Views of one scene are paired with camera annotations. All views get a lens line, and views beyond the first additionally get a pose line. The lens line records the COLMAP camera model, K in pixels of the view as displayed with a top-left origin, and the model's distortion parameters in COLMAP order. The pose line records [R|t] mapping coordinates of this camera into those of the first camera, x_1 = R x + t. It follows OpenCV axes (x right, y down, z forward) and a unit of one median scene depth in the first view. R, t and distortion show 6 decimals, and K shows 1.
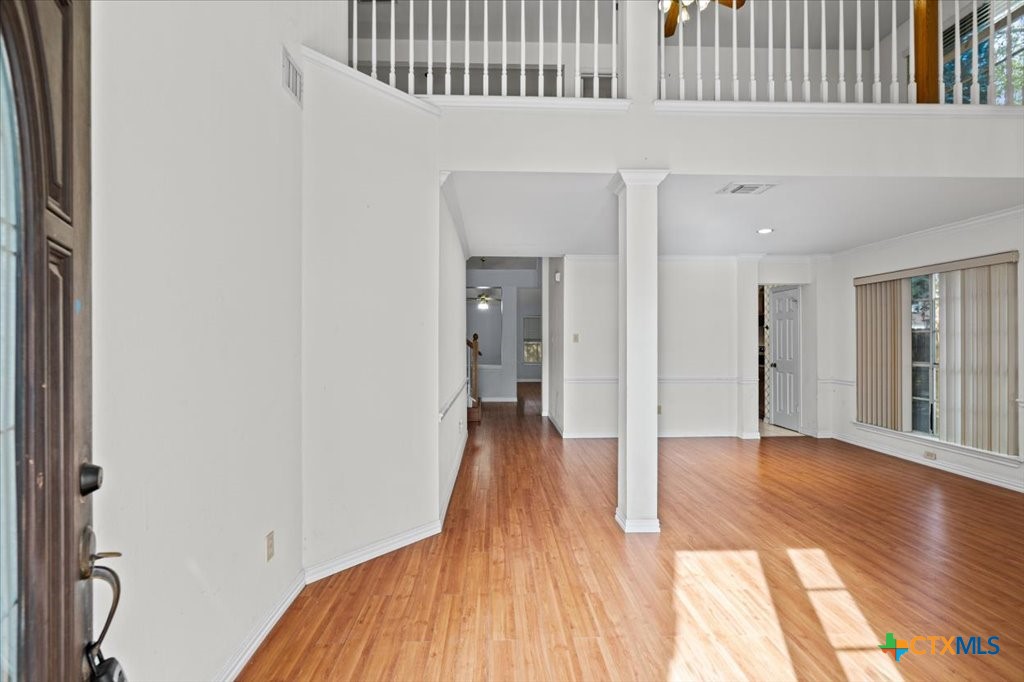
lens RADIAL K [[480.0, 0, 511.6], [0, 480.0, 336.3], [0, 0, 1]] dist [-0.002224, -0.000584]
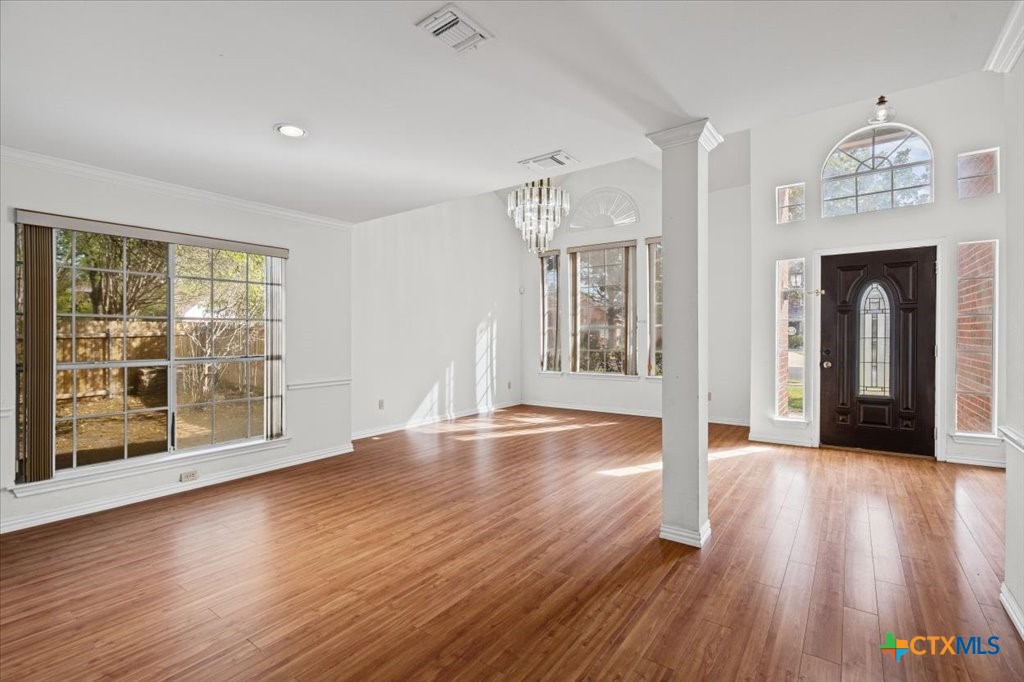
lens RADIAL K [[480.0, 0, 511.6], [0, 480.0, 336.3], [0, 0, 1]] dist [-0.002224, -0.000584]
pose [[-0.786983, 0.001814, 0.616972, -0.019800], [0.002932, 0.999995, 0.000800, 0.021664], [-0.616968, 0.002438, -0.786985, 1.255677]]
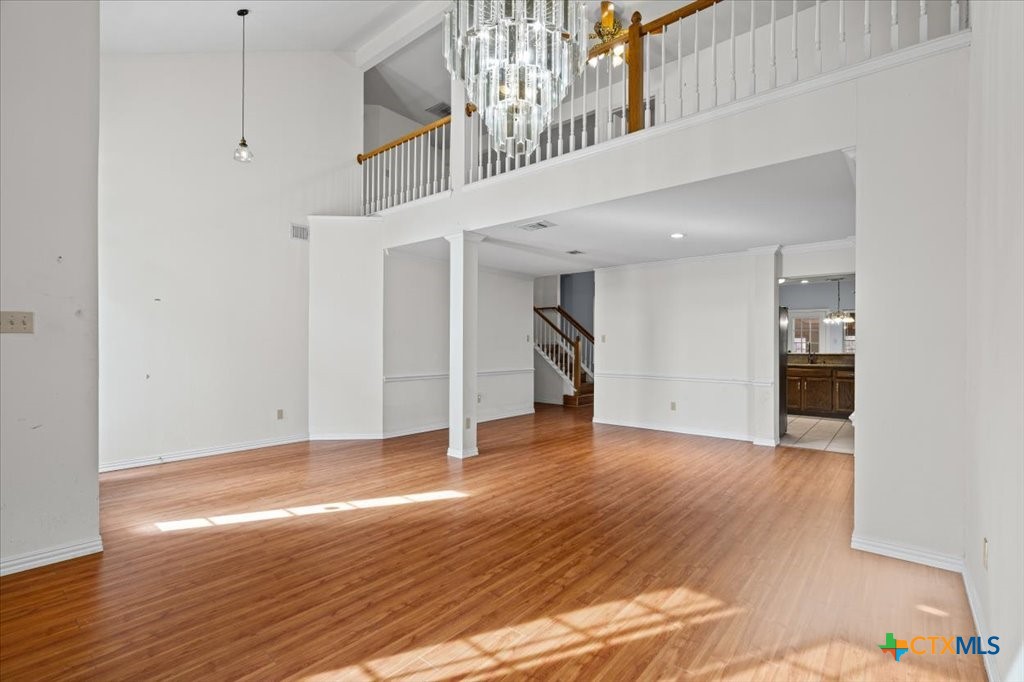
lens RADIAL K [[464.5, 0, 513.0], [0, 464.5, 322.1], [0, 0, 1]] dist [-0.000808, -0.000313]
pose [[0.739480, -0.030616, -0.672482, 0.944509], [-0.002029, 0.998859, -0.047707, 0.022428], [0.673176, 0.036642, 0.738574, -0.014913]]
